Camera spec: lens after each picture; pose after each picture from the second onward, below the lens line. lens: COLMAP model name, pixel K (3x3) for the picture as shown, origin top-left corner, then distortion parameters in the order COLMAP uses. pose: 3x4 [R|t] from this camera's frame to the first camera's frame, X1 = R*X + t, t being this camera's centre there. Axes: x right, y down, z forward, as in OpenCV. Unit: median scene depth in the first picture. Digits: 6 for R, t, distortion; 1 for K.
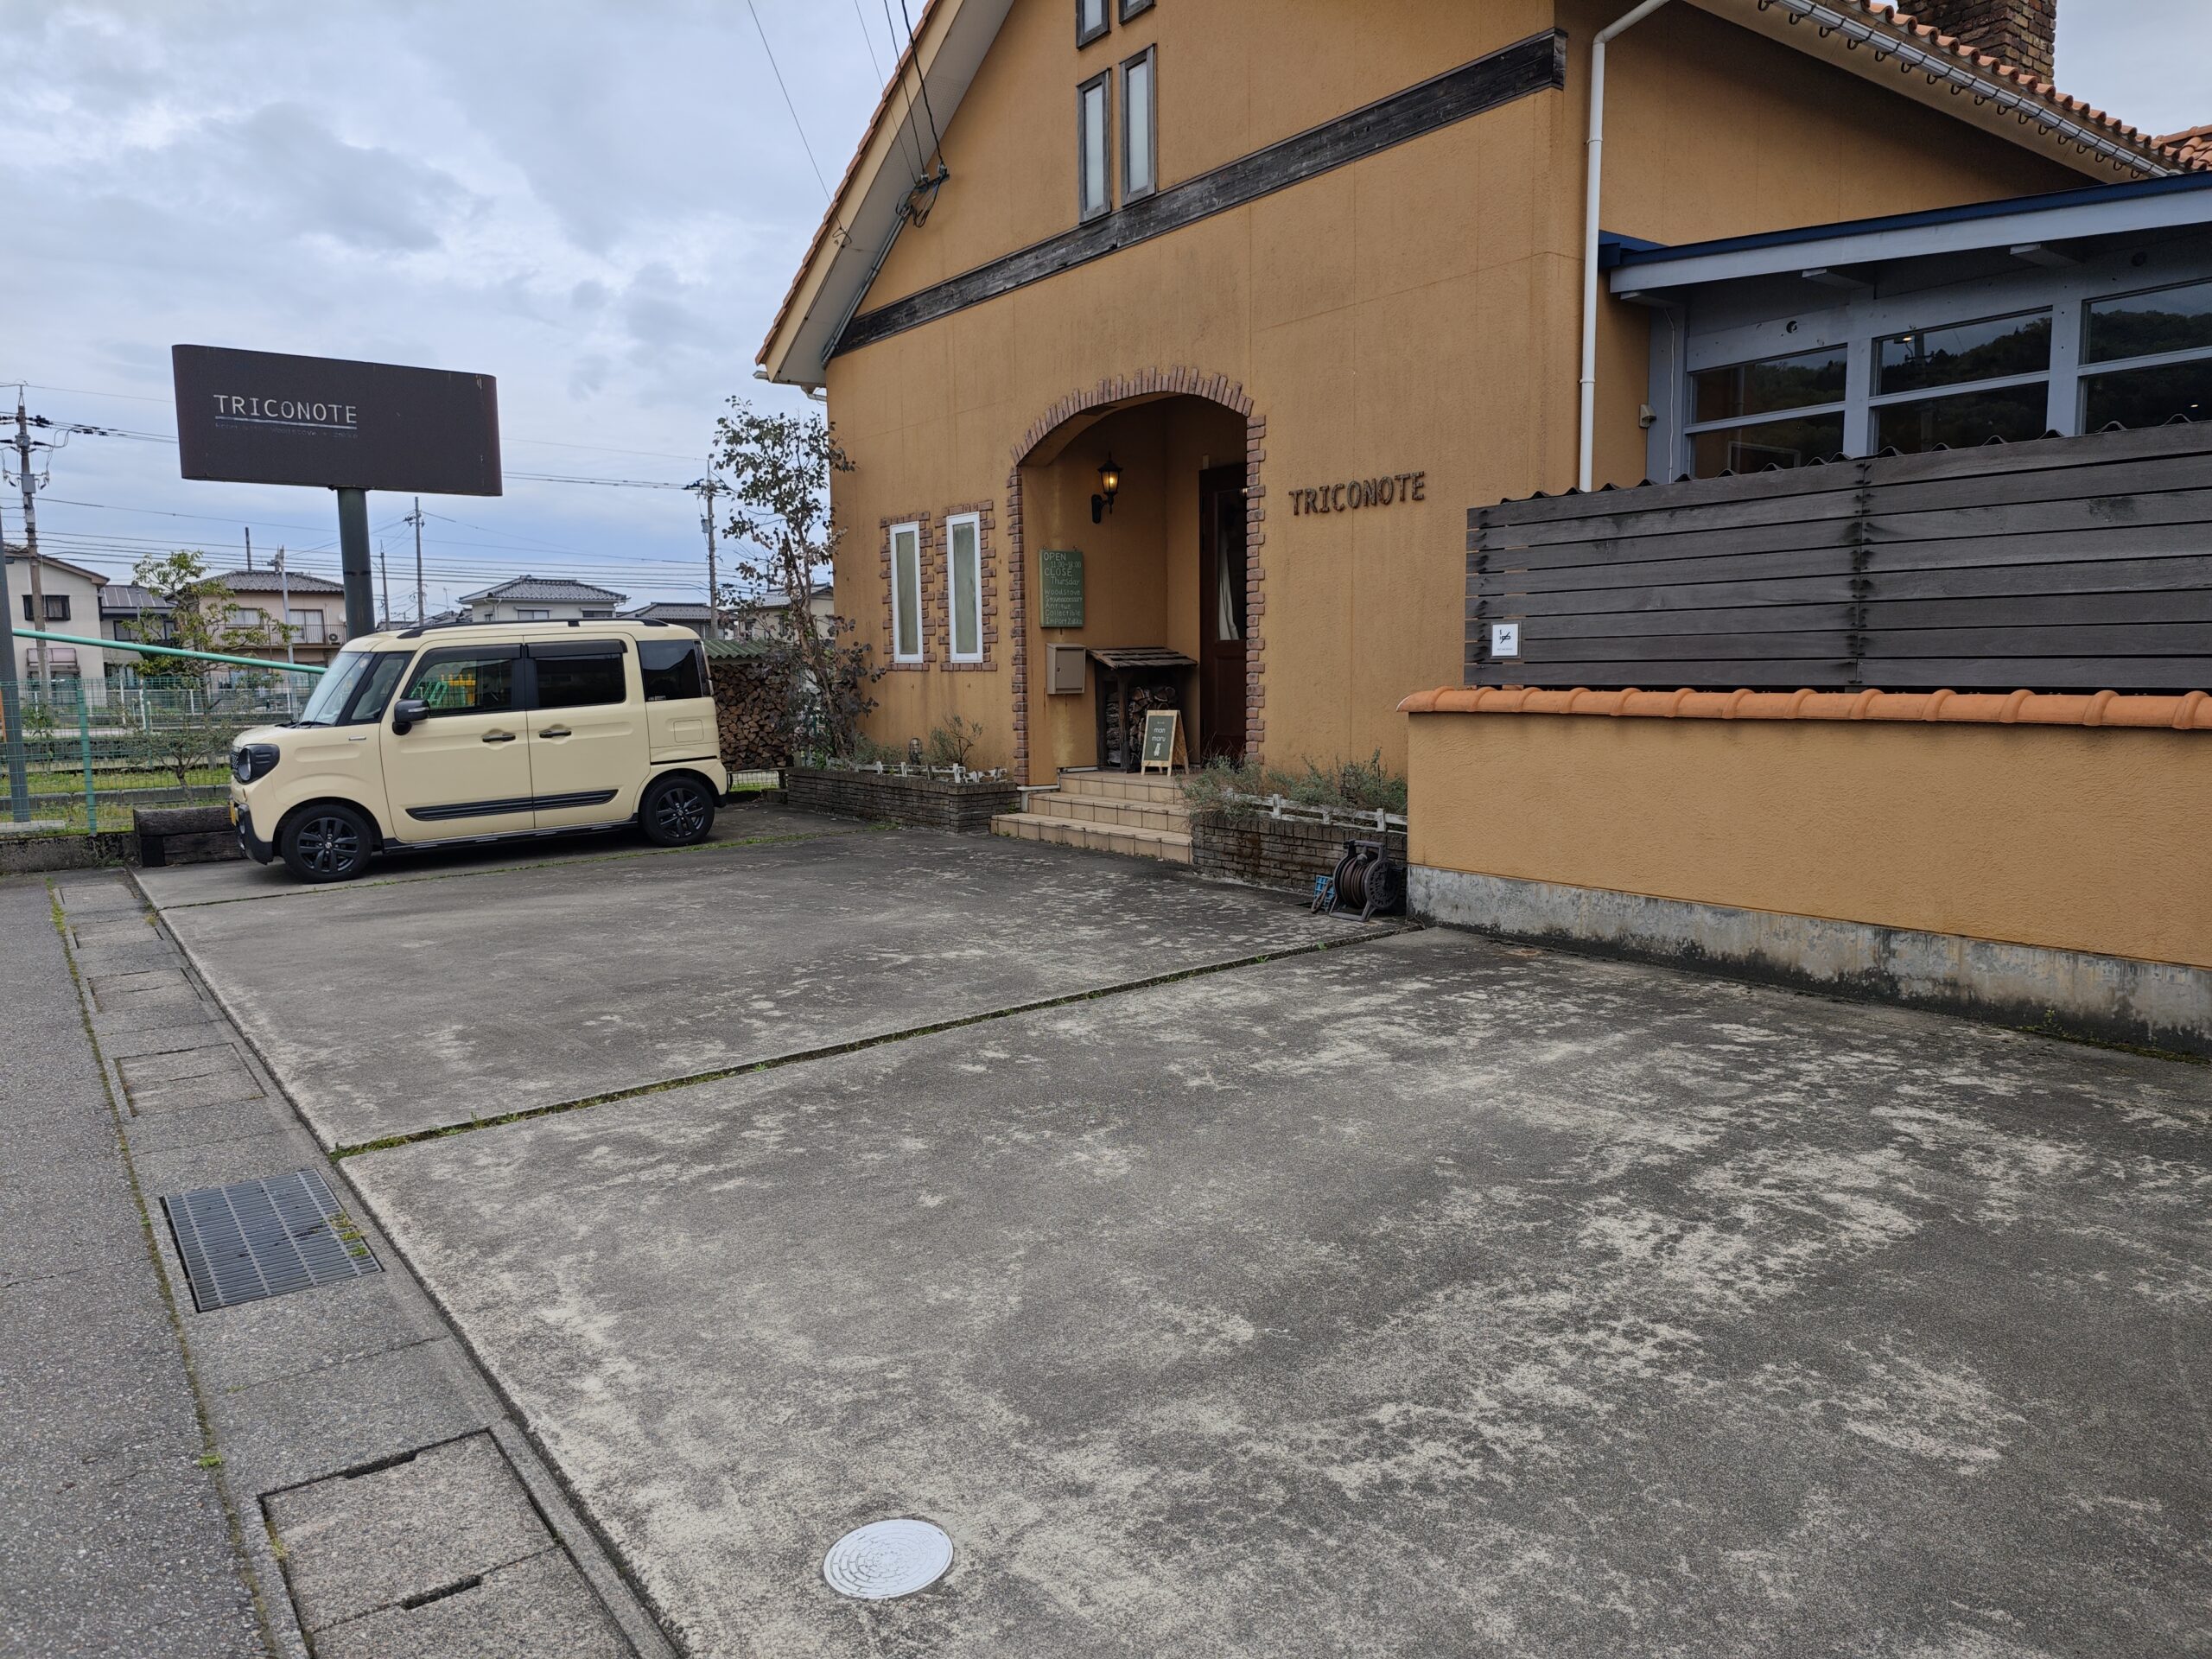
lens RADIAL K [[1505.3, 0, 1107.7], [0, 1505.3, 858.8], [0, 0, 1]] dist [0.029909, -0.038079]
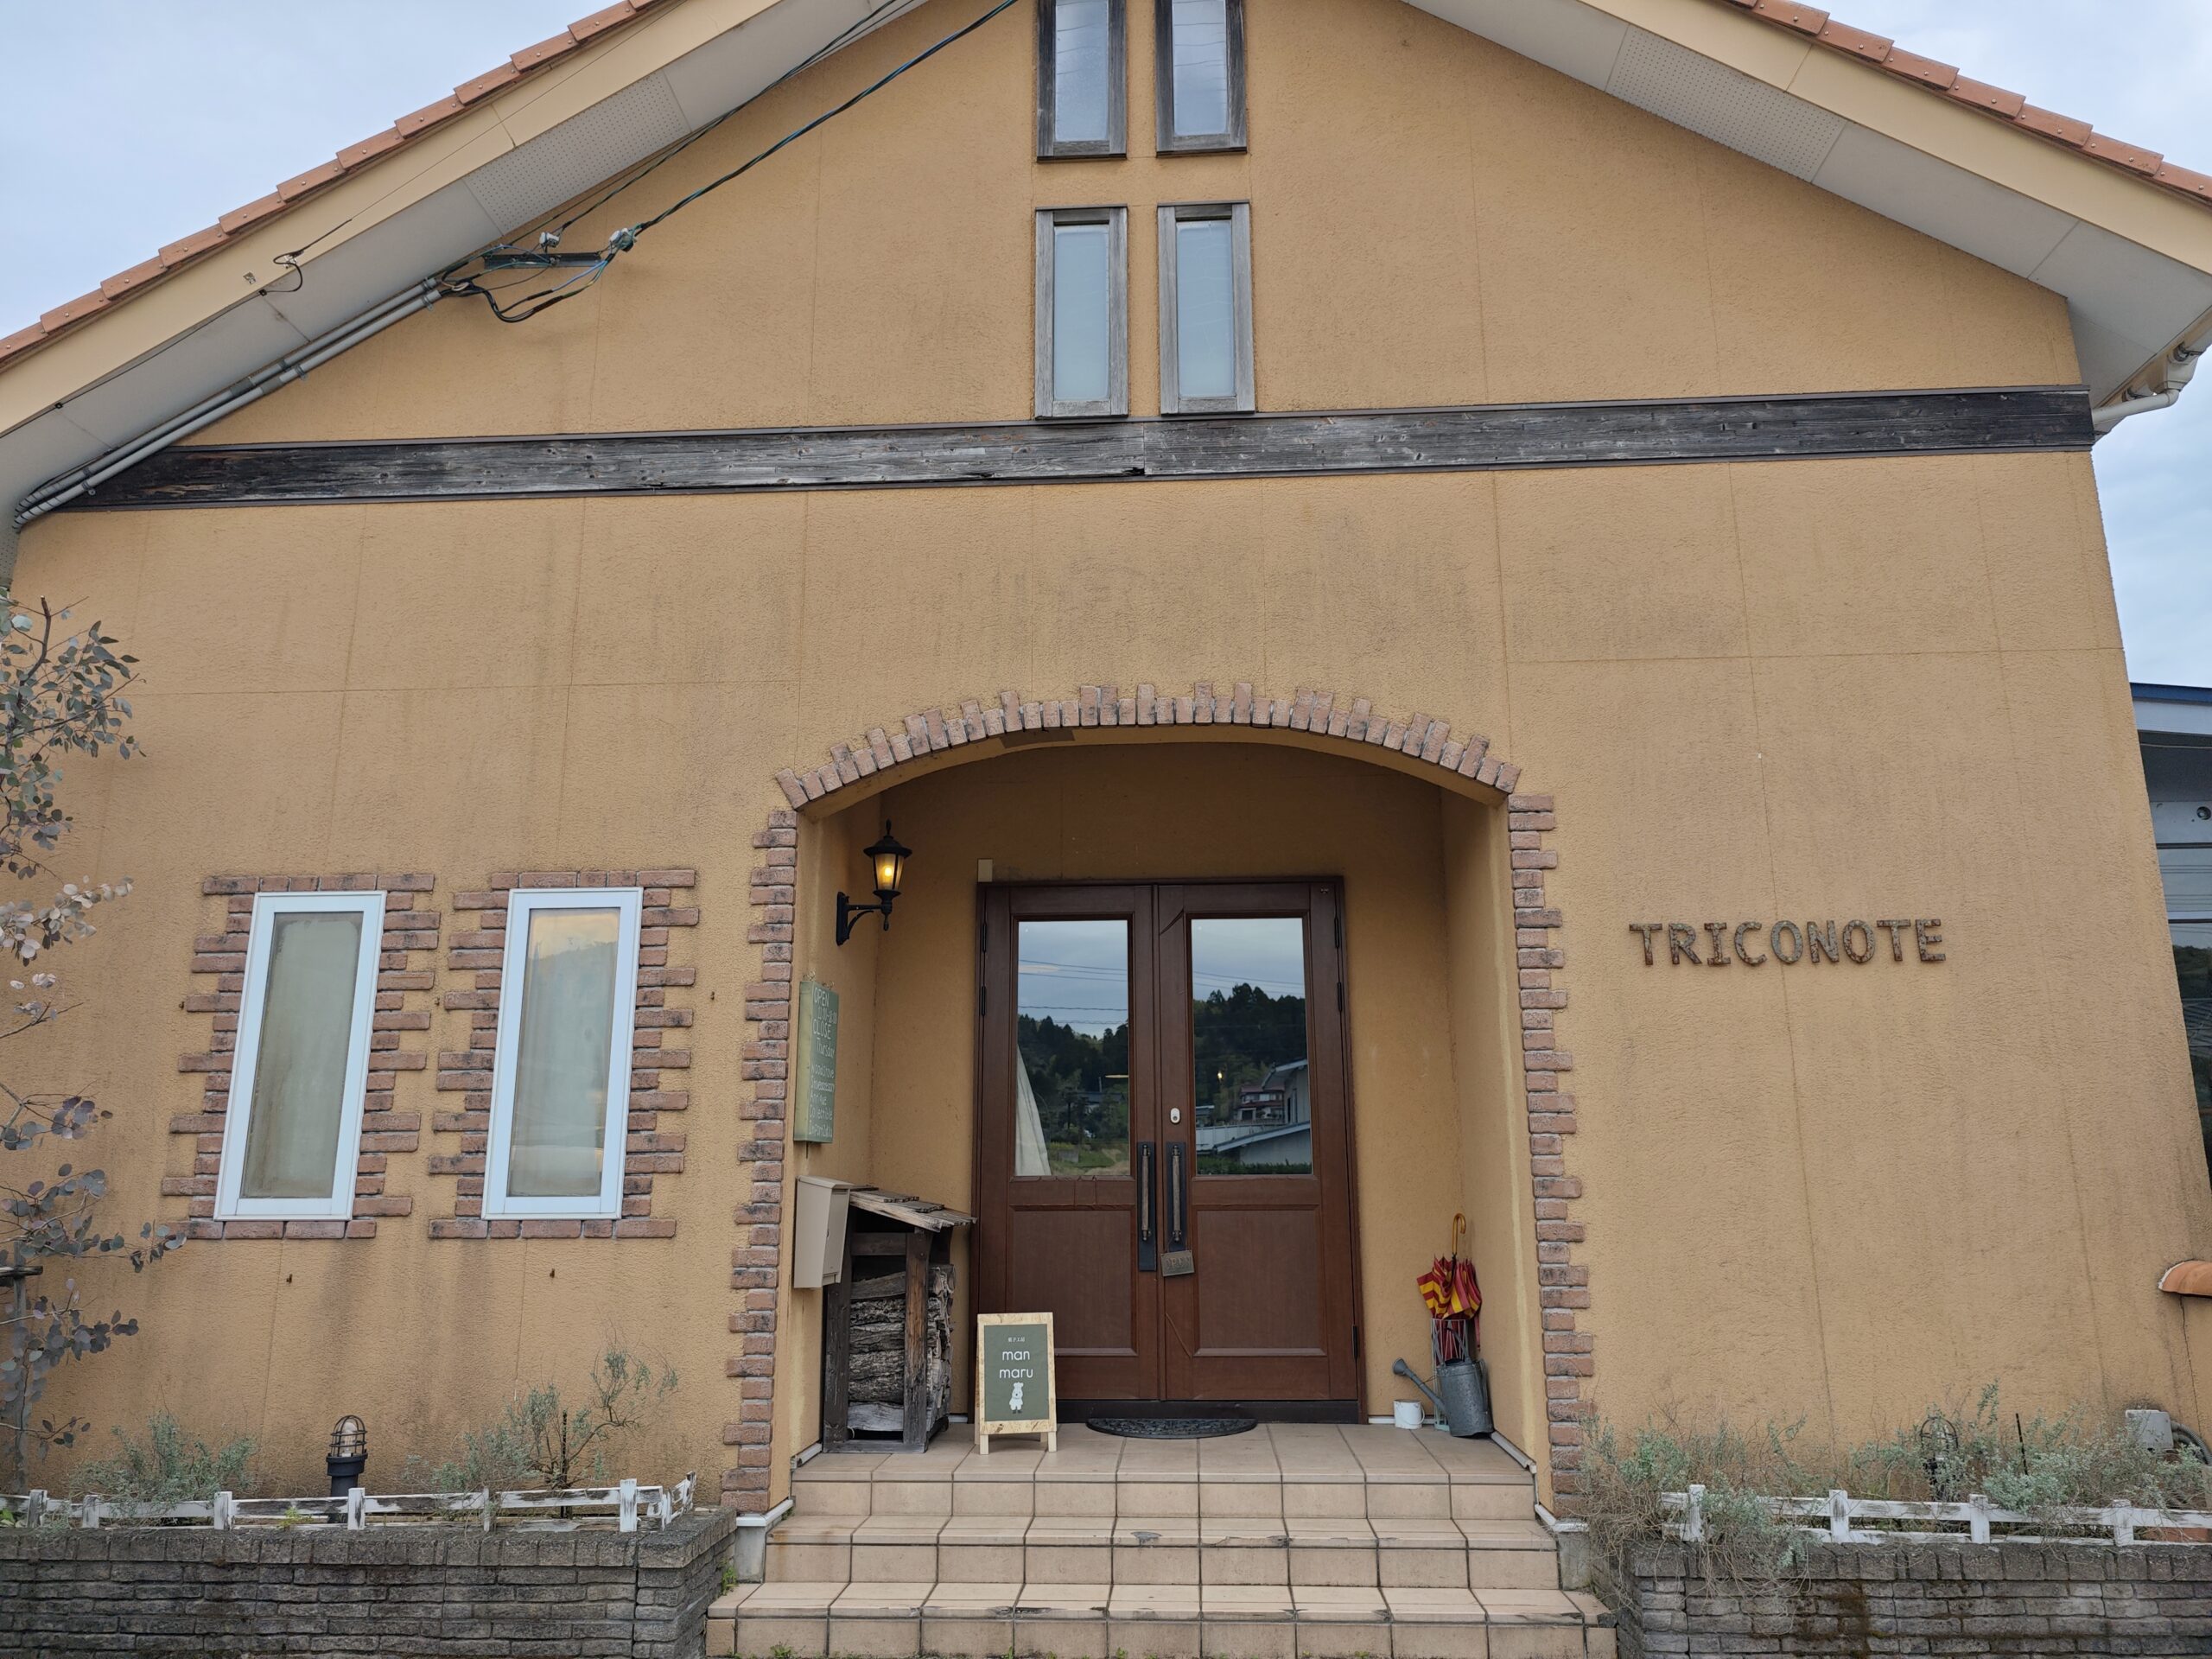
lens RADIAL K [[1505.3, 0, 1107.7], [0, 1505.3, 858.8], [0, 0, 1]] dist [0.029909, -0.038079]
pose [[0.637714, 0.176469, 0.749786, -0.372730], [0.095838, 0.947661, -0.304554, -0.090372], [-0.764288, 0.266076, 0.587424, 0.666206]]
